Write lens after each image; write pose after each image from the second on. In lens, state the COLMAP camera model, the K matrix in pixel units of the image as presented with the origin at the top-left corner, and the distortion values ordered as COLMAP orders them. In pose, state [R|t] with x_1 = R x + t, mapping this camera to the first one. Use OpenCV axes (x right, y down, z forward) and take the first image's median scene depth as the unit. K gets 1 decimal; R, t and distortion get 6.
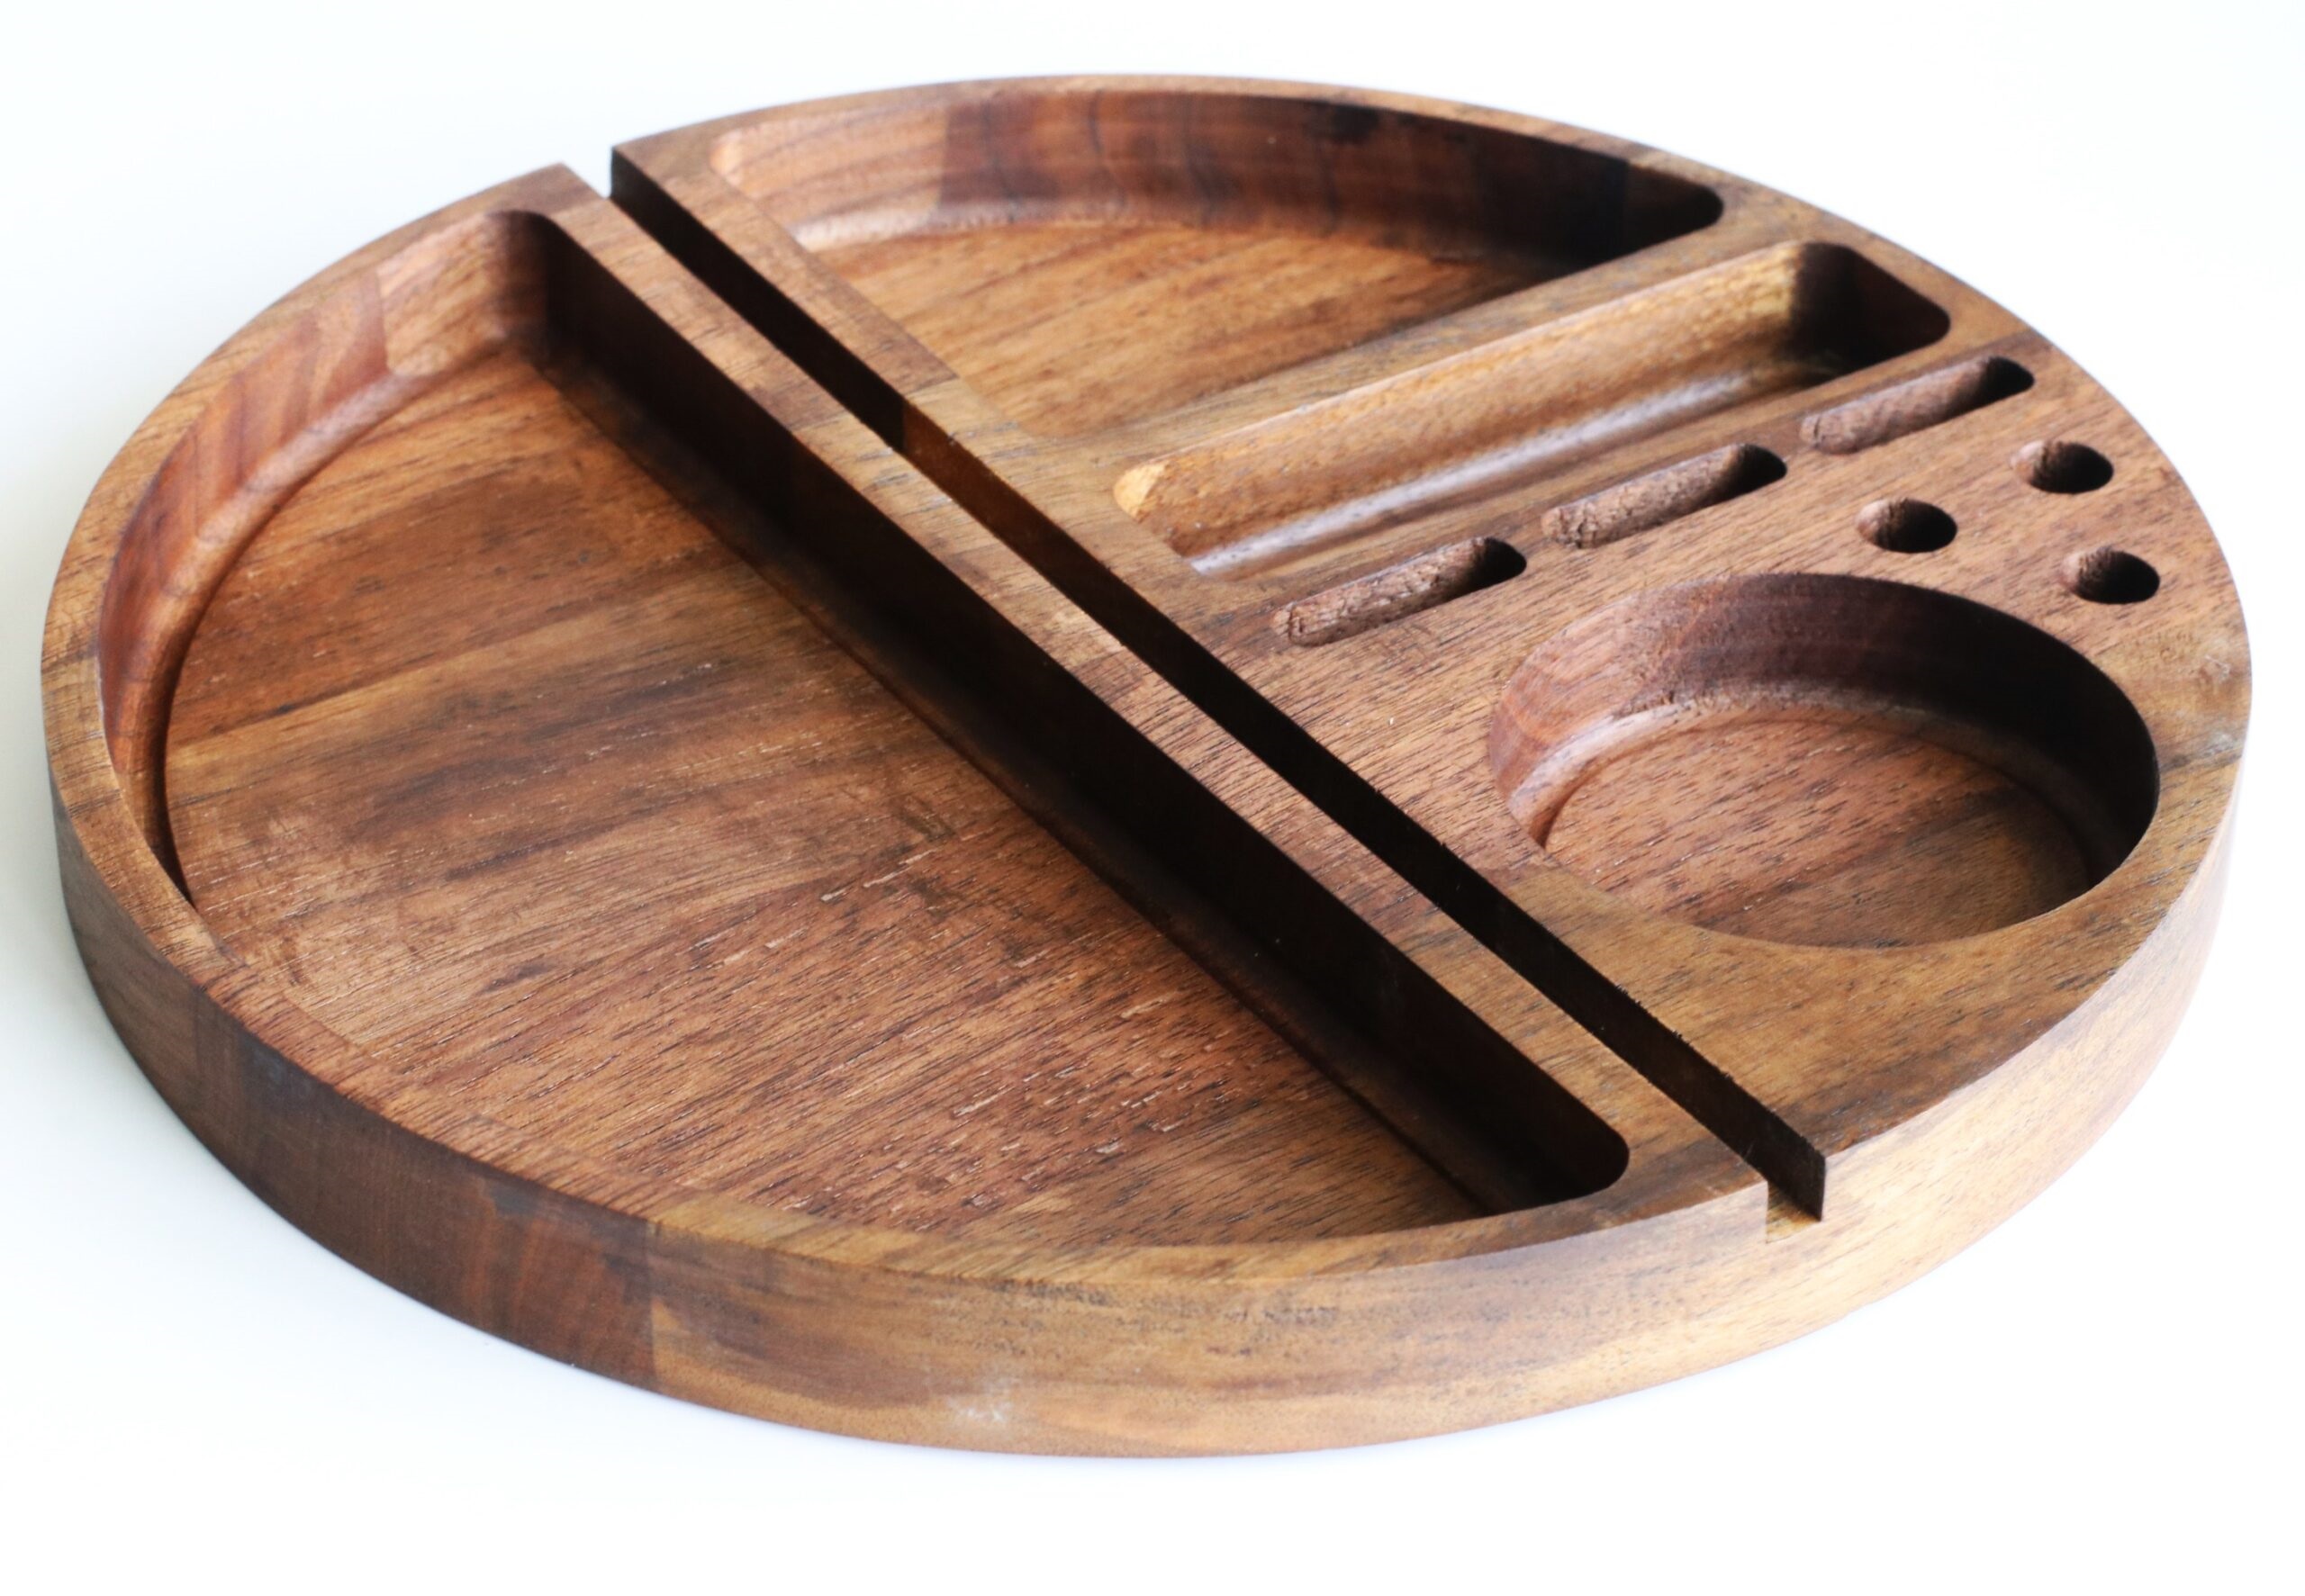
lens RADIAL K [[5463.0, 0, 1151.9], [0, 5463.0, 800.1], [0, 0, 1]] dist [-0.121151, 0.000000]
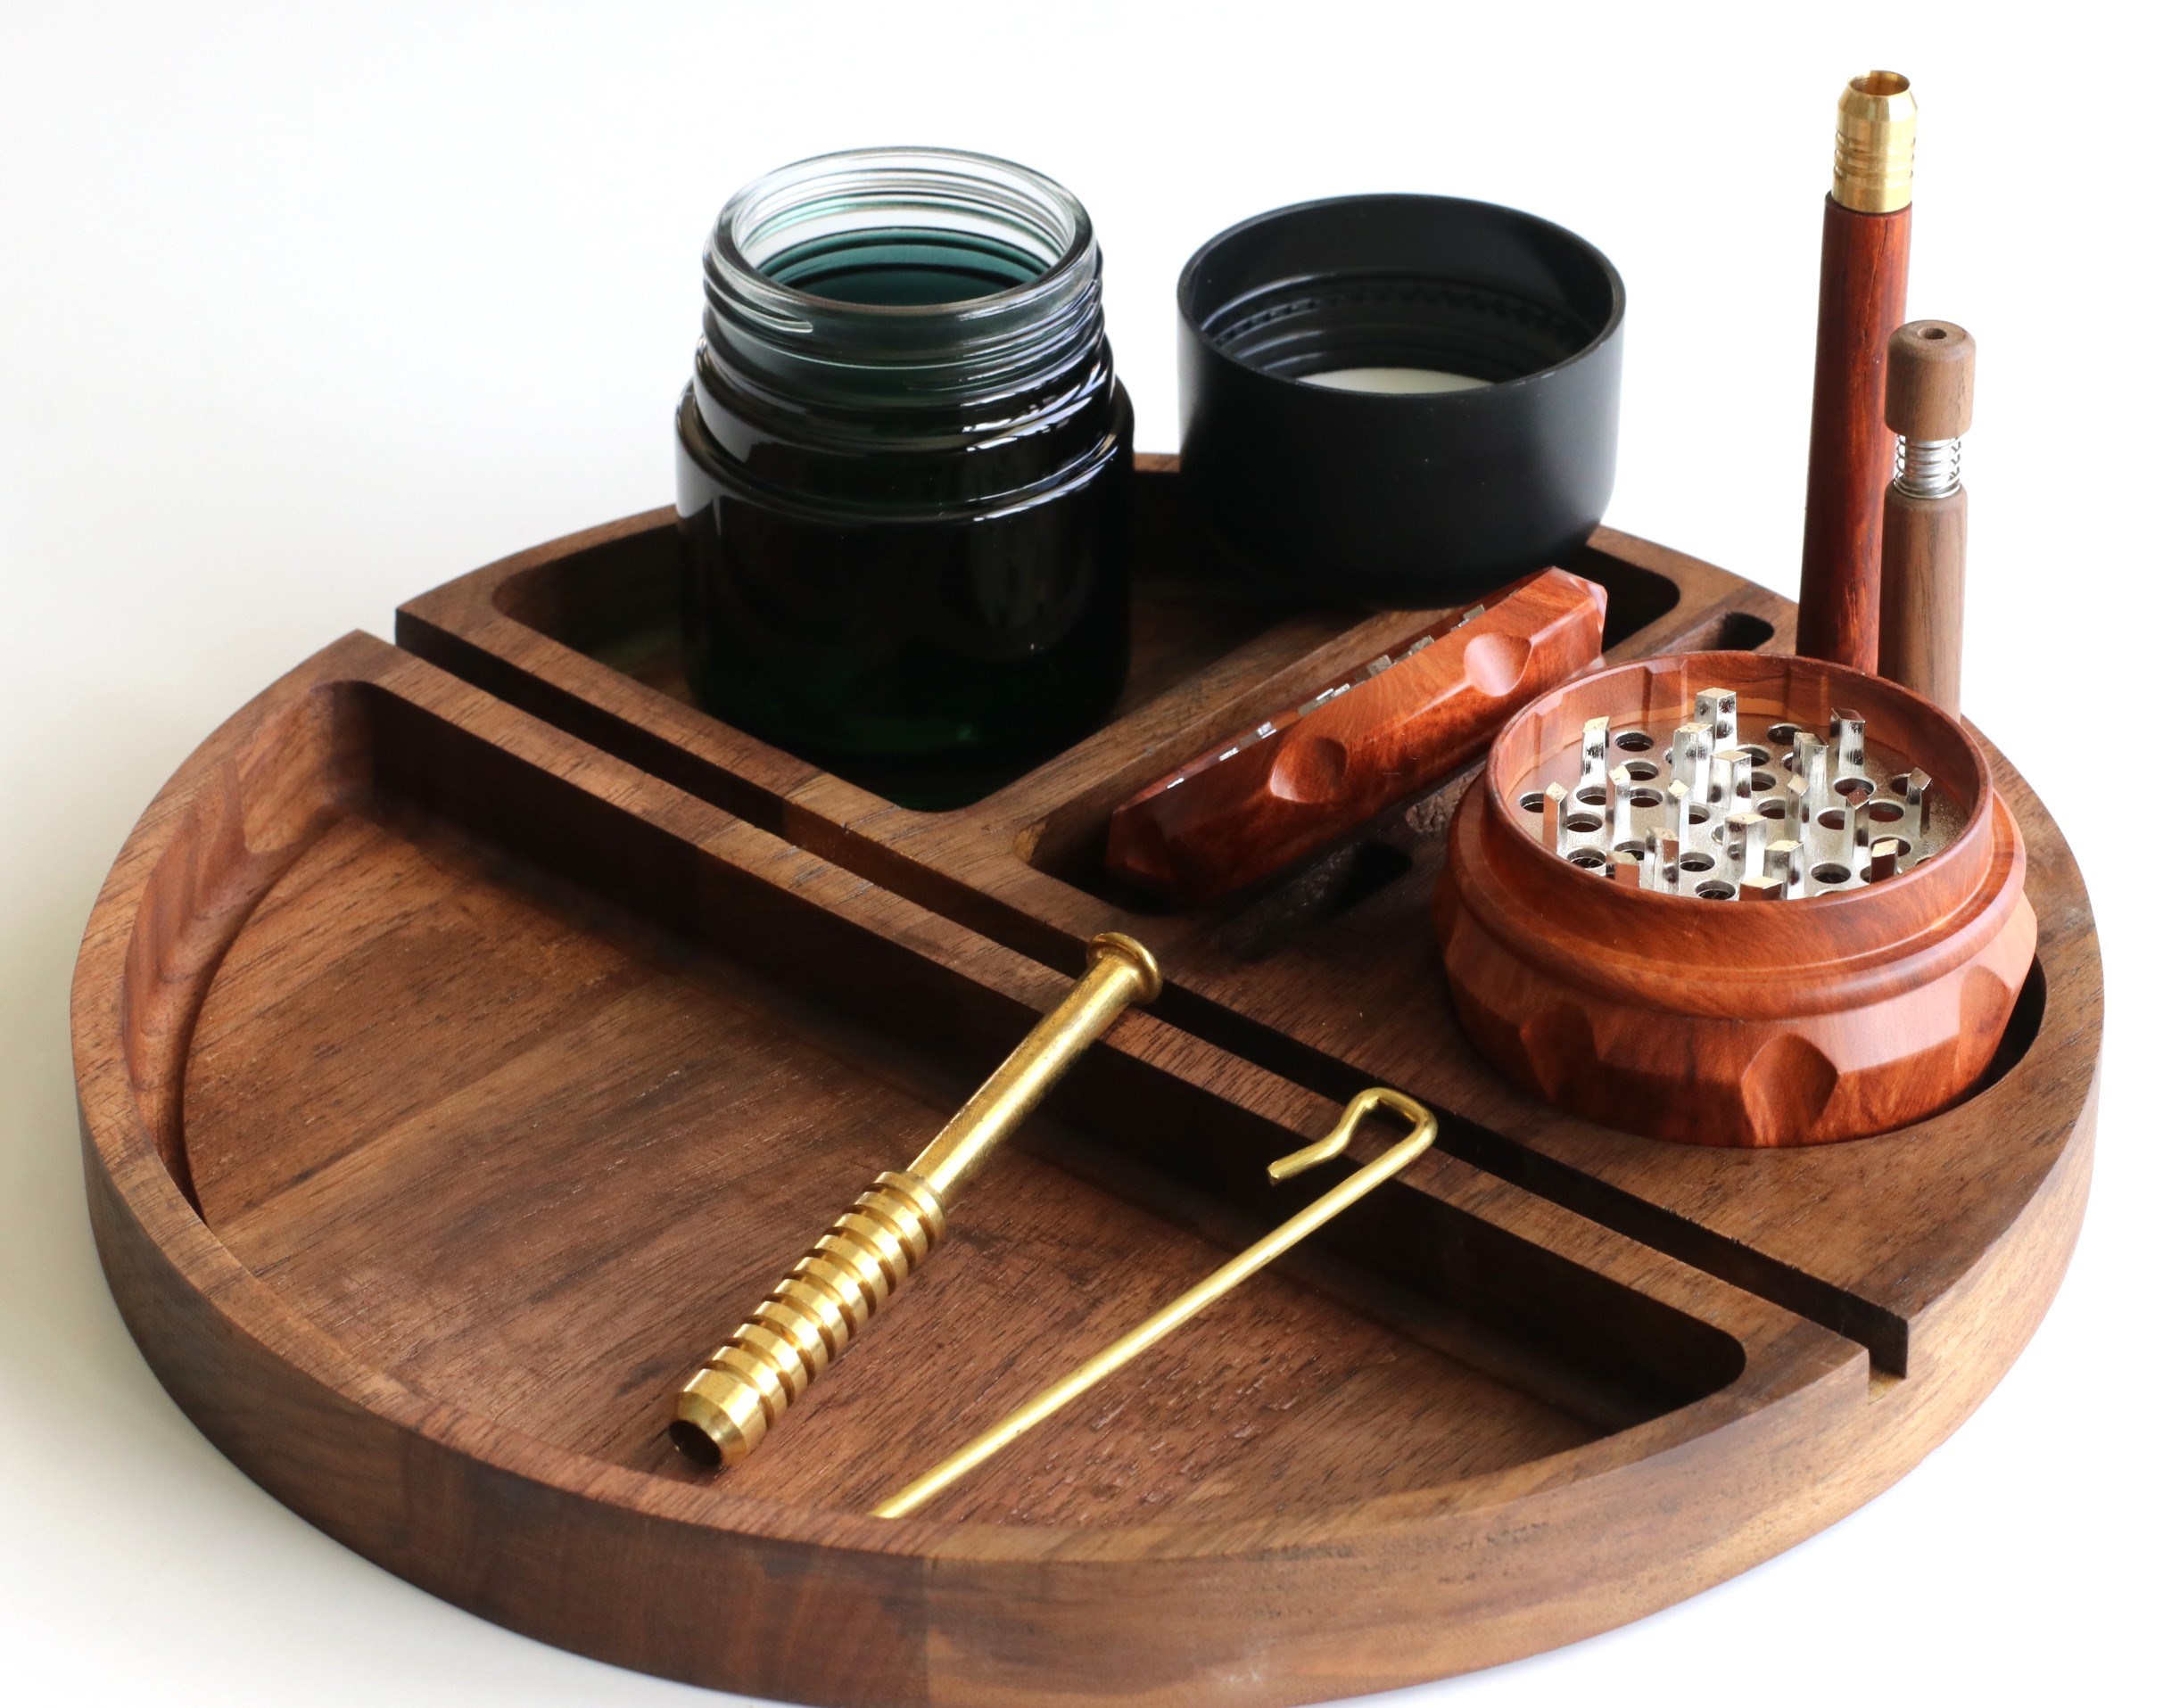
lens RADIAL K [[5895.6, 0, 1081.3], [0, 5895.6, 852.0], [0, 0, 1]] dist [-0.120967, 0.000000]
pose [[0.966722, -0.153092, 0.204965, -0.253710], [0.164357, 0.985629, -0.039008, -0.010030], [-0.196048, 0.071397, 0.977992, -0.153316]]
